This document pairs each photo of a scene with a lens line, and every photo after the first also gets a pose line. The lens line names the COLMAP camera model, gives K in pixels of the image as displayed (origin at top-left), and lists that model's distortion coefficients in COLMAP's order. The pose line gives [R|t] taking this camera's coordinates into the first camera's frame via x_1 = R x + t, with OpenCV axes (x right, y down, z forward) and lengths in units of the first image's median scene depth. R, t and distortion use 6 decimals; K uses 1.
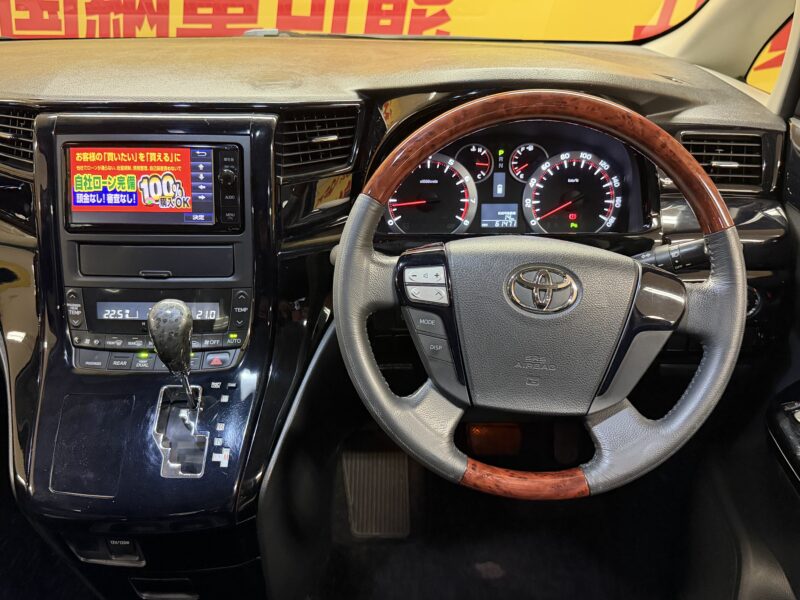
lens RADIAL K [[758.6, 0, 401.1], [0, 758.6, 303.4], [0, 0, 1]] dist [0.023235, 0.000000]
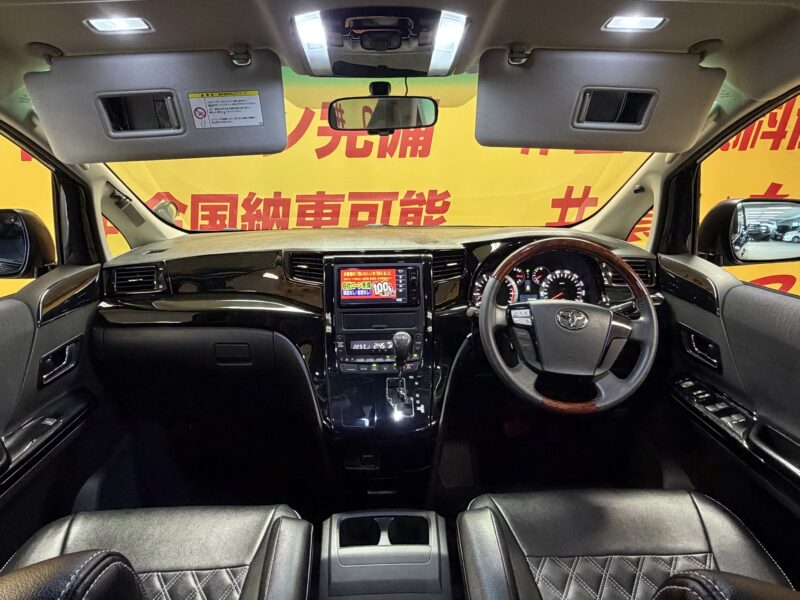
lens RADIAL K [[517.9, 0, 403.3], [0, 517.9, 299.5], [0, 0, 1]] dist [0.026621, -0.007405]
pose [[0.998556, -0.025372, 0.047347, -0.326624], [0.034945, 0.976237, -0.213871, 0.202402], [-0.040796, 0.215217, 0.975714, -0.442477]]
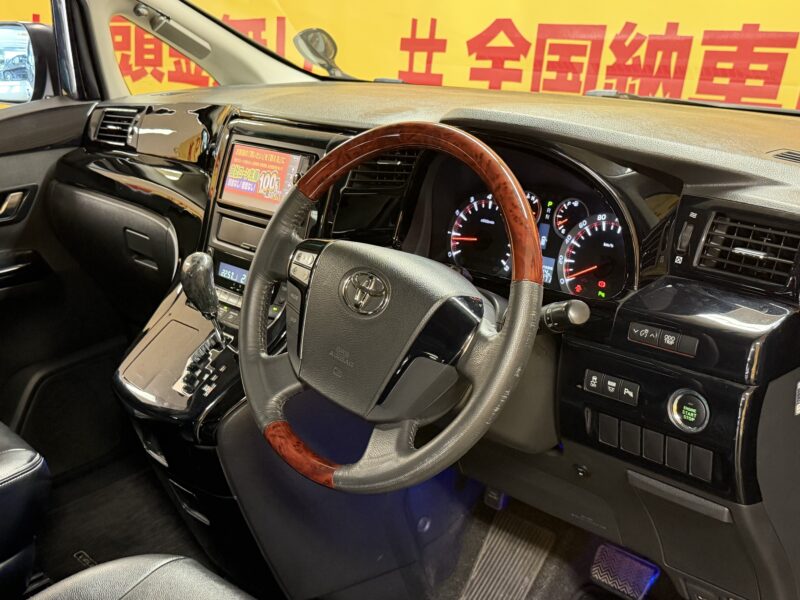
lens RADIAL K [[992.4, 0, 402.1], [0, 992.4, 302.3], [0, 0, 1]] dist [0.044853, 0.000000]
pose [[0.702032, 0.207156, -0.681350, 0.998005], [-0.311613, 0.949659, -0.032340, 0.021372], [0.640350, 0.235021, 0.731243, -0.013056]]
